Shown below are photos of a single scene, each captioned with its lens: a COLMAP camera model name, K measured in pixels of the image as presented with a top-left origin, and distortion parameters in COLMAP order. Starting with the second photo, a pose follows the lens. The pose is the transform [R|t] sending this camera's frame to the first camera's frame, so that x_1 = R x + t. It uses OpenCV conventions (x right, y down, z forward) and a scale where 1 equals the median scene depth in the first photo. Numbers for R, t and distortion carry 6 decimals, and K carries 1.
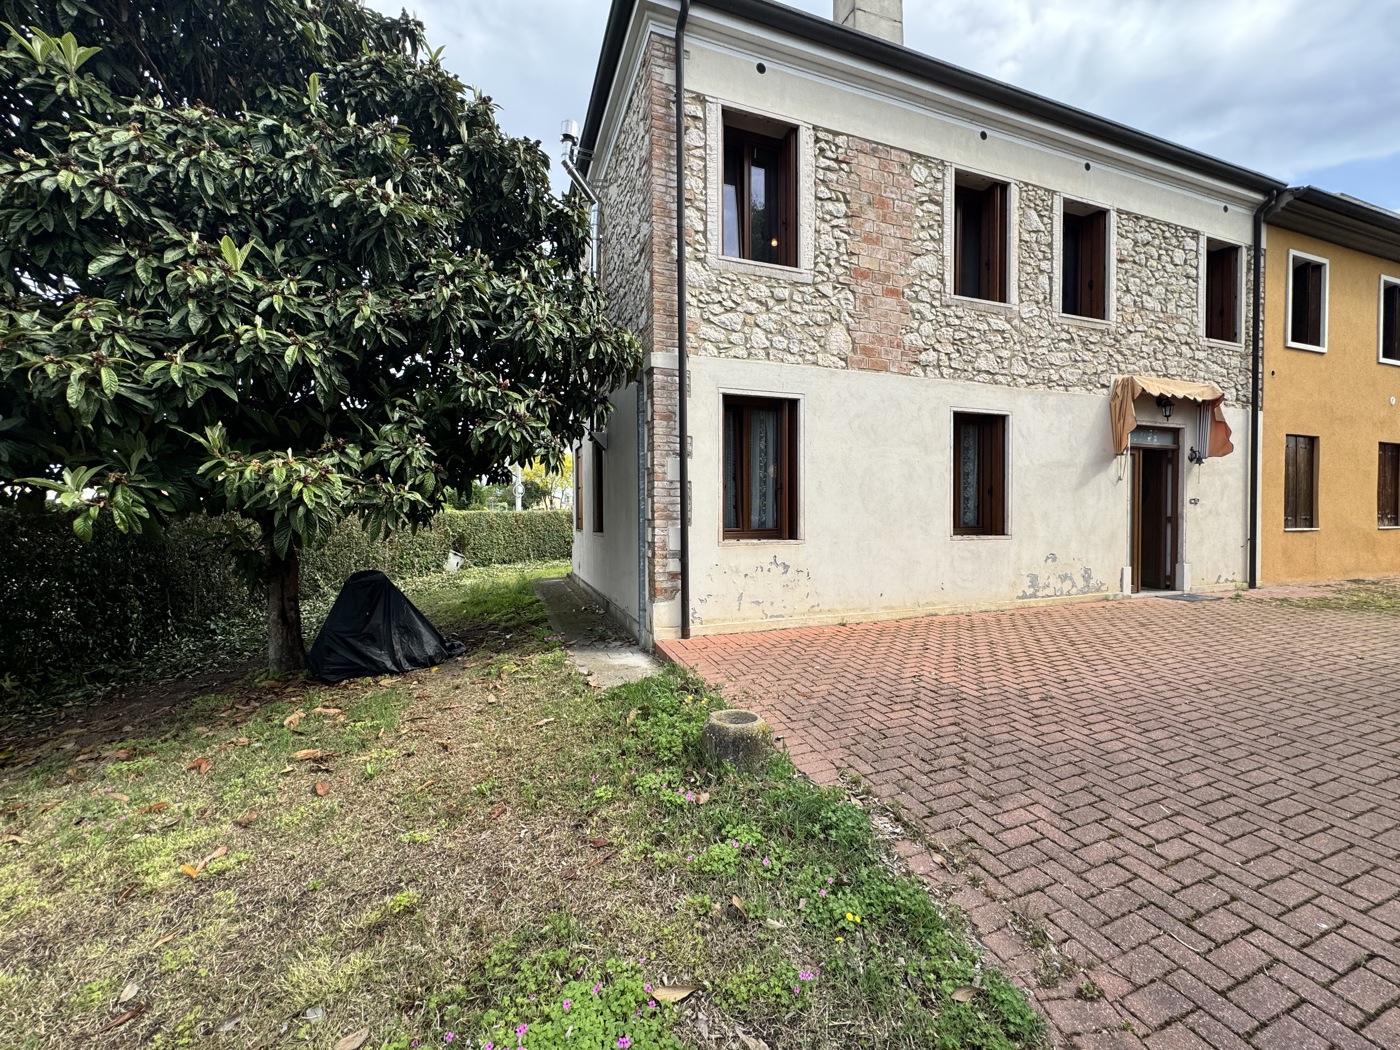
lens RADIAL K [[555.8, 0, 694.6], [0, 555.8, 521.5], [0, 0, 1]] dist [-0.001785, 0.000284]
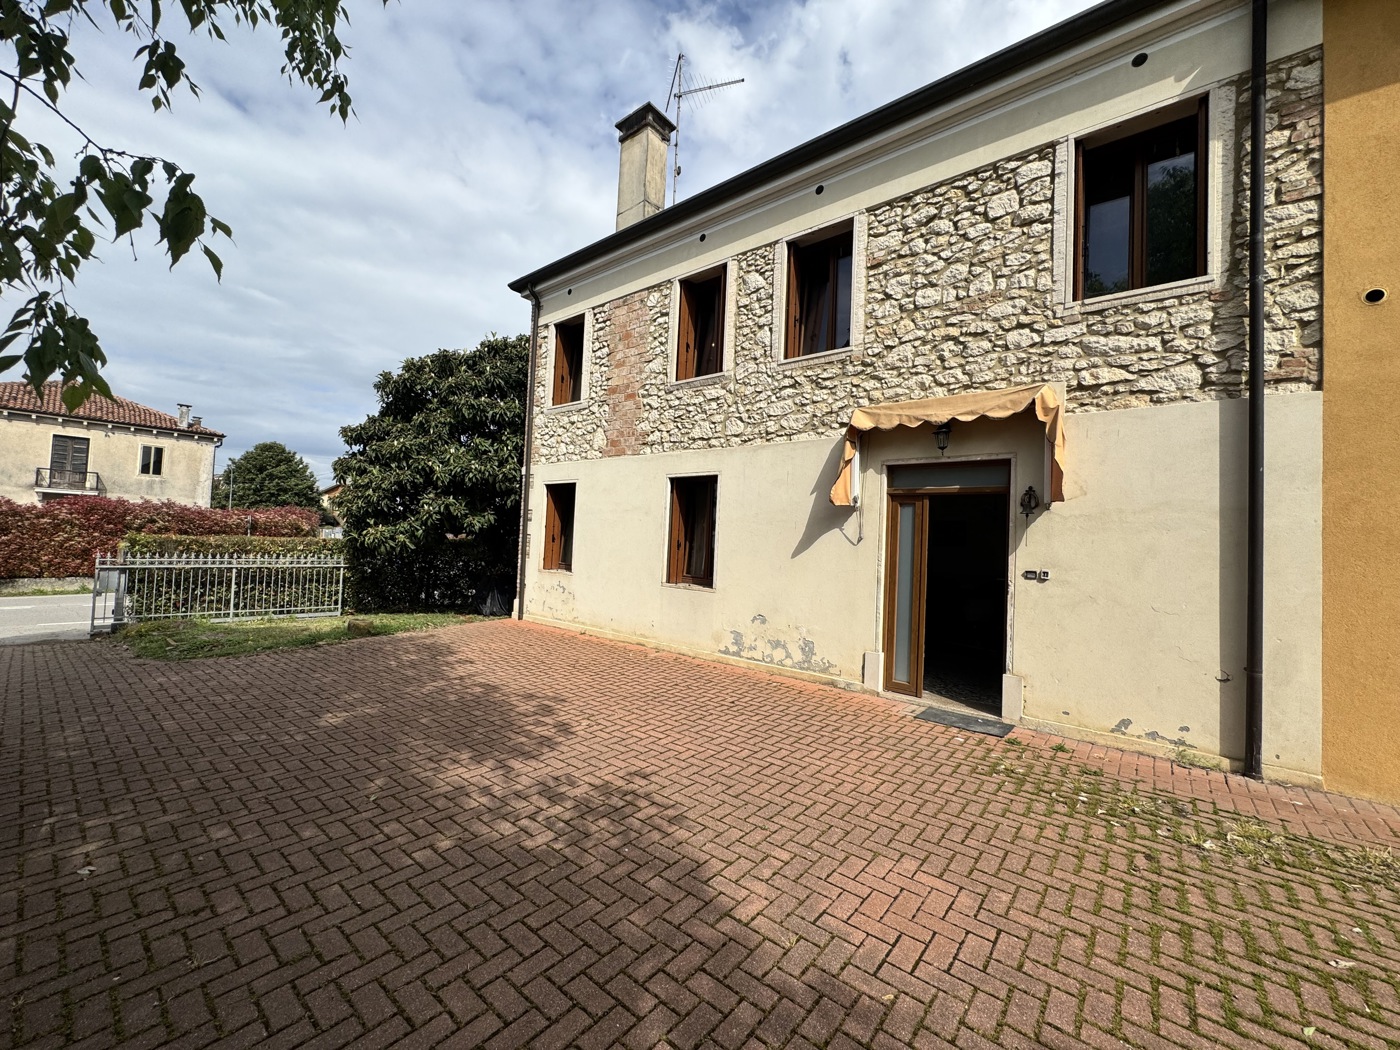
lens RADIAL K [[555.8, 0, 700.2], [0, 555.8, 523.1], [0, 0, 1]] dist [-0.001785, 0.000284]
pose [[0.505391, -0.004519, -0.862878, 1.469331], [-0.062153, 0.997198, -0.041626, -0.053766], [0.860649, 0.074667, 0.503695, 0.445406]]
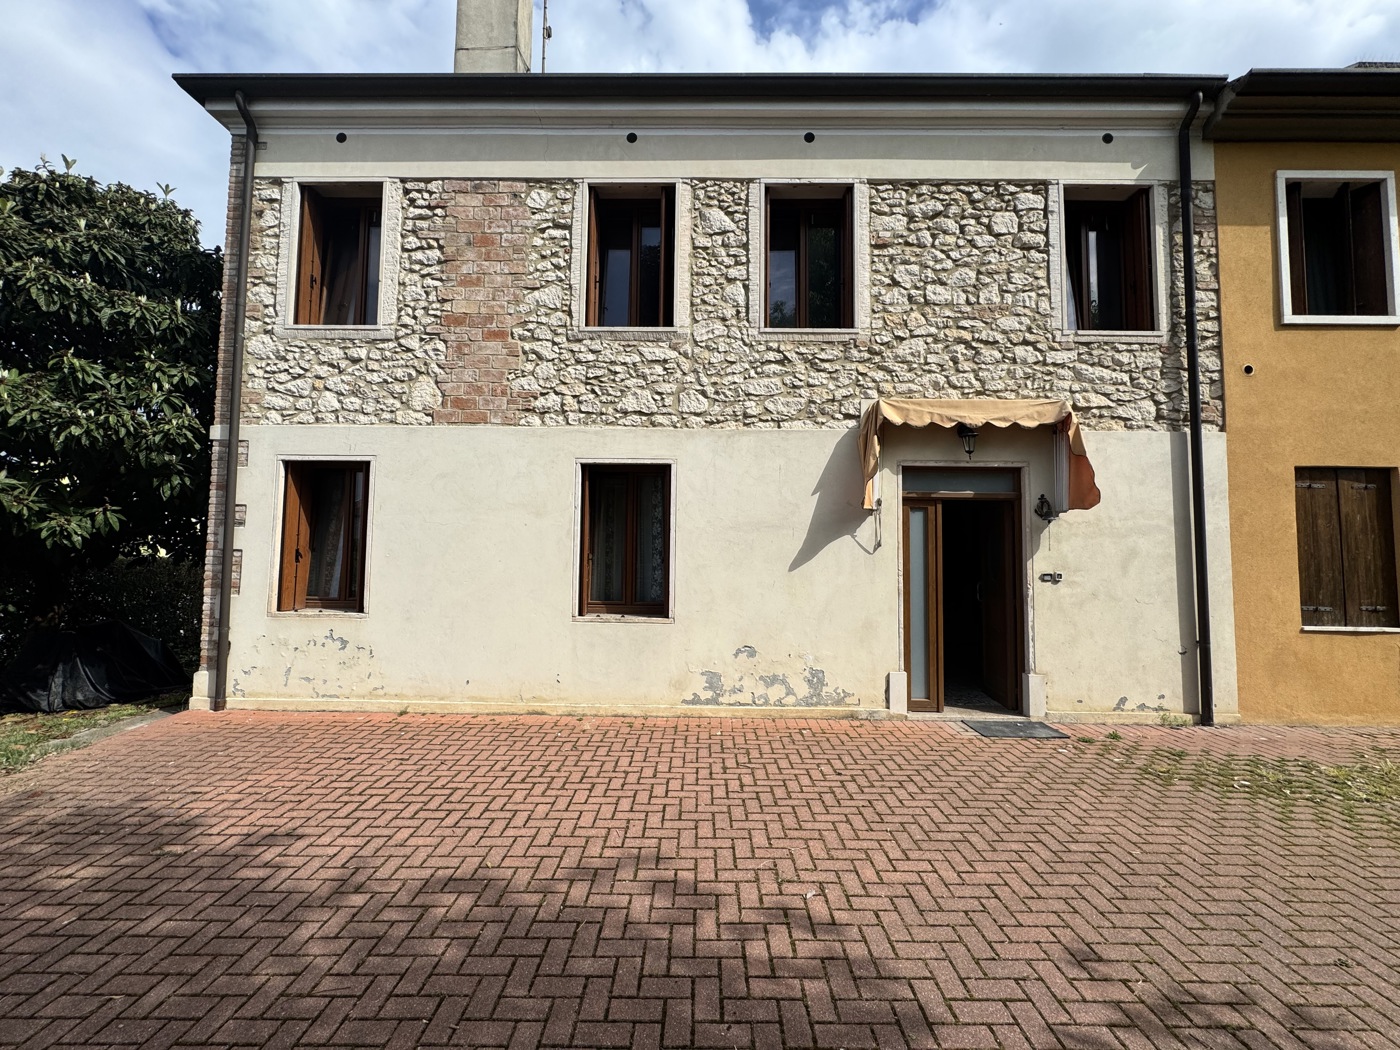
lens RADIAL K [[555.8, 0, 700.7], [0, 555.8, 523.2], [0, 0, 1]] dist [-0.001785, 0.000284]
pose [[0.933921, -0.006124, -0.357426, 0.889634], [-0.021893, 0.996996, -0.074288, -0.050649], [0.356807, 0.077205, 0.930982, 0.289571]]
